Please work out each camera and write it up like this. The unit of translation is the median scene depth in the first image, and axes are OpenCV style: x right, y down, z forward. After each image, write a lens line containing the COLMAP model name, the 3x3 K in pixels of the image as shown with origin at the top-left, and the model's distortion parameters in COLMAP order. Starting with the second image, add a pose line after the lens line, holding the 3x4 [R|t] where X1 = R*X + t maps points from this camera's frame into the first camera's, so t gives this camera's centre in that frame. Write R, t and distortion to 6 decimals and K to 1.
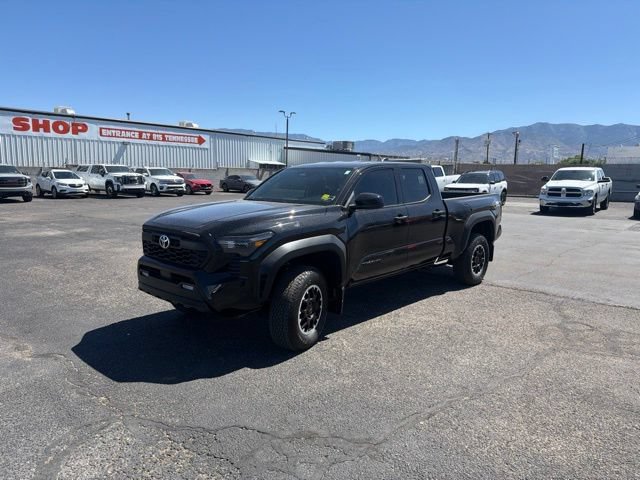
lens RADIAL K [[448.1, 0, 323.2], [0, 448.1, 242.7], [0, 0, 1]] dist [0.082108, -0.111261]
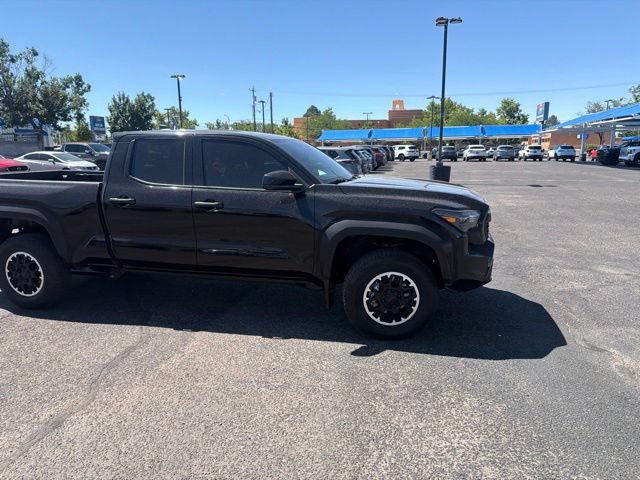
lens RADIAL K [[450.3, 0, 322.0], [0, 450.3, 241.7], [0, 0, 1]] dist [0.052921, -0.069203]
pose [[-0.481498, -0.180922, 0.857570, -0.165769], [0.132373, 0.952226, 0.275215, -0.042422], [-0.866393, 0.246035, -0.434546, 0.276400]]
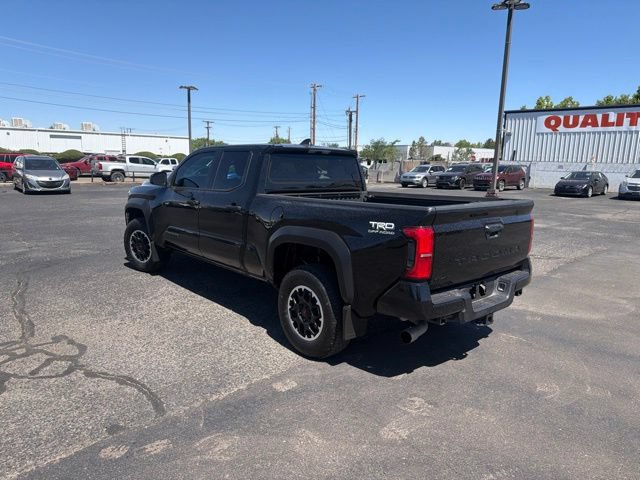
lens RADIAL K [[448.1, 0, 323.2], [0, 448.1, 242.7], [0, 0, 1]] dist [0.082108, -0.111261]
pose [[-0.090145, 0.163667, -0.982388, 0.222222], [-0.174477, 0.968554, 0.177372, -0.037752], [0.980526, 0.187393, -0.058754, 0.265436]]
